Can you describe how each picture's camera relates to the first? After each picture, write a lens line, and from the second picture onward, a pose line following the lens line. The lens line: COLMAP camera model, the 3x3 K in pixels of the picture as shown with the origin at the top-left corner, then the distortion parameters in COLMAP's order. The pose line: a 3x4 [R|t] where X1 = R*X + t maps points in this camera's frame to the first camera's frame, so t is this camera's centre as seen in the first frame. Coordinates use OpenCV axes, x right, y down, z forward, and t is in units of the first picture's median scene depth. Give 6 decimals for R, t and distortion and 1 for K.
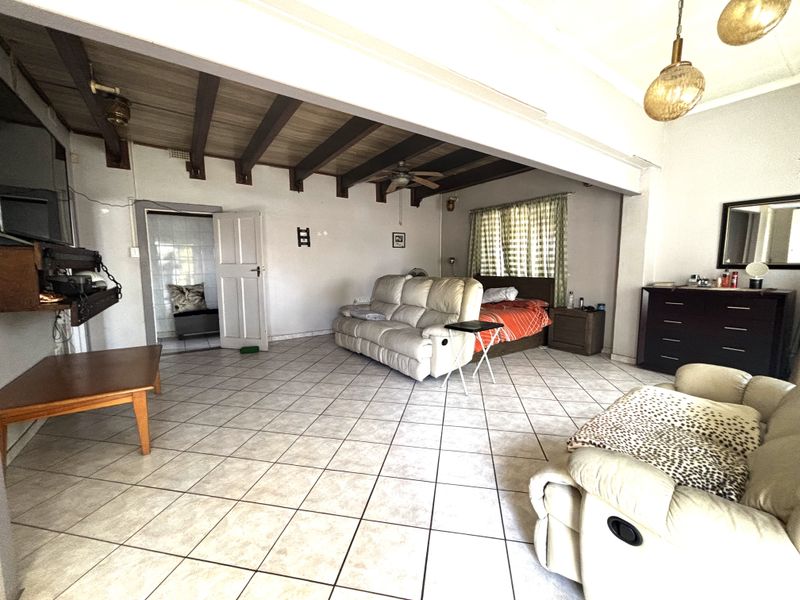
lens RADIAL K [[318.3, 0, 400.0], [0, 318.3, 300.0], [0, 0, 1]] dist [-0.008401, 0.000130]
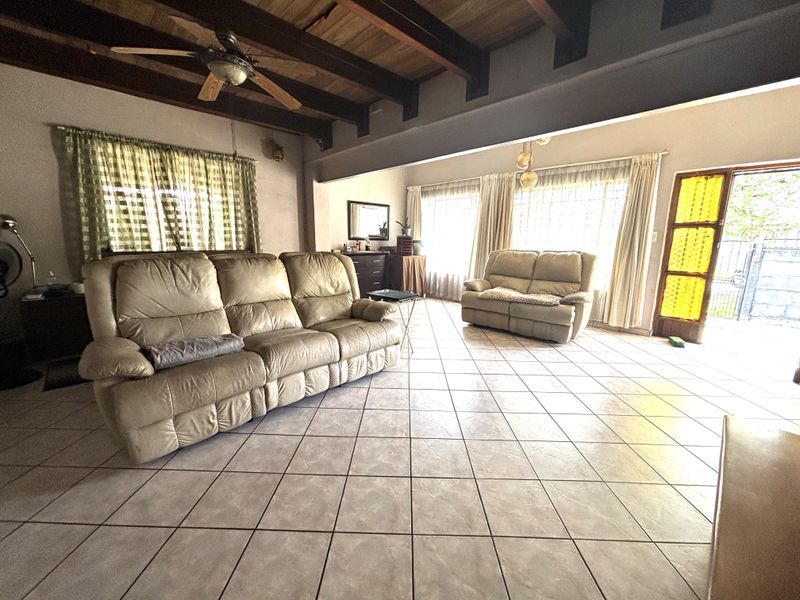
lens RADIAL K [[318.3, 0, 400.0], [0, 318.3, 300.0], [0, 0, 1]] dist [-0.008401, 0.000130]
pose [[-0.161377, -0.180766, 0.970197, -0.481535], [0.093066, 0.975913, 0.197311, -0.063203], [-0.982495, 0.122134, -0.140666, 0.656027]]
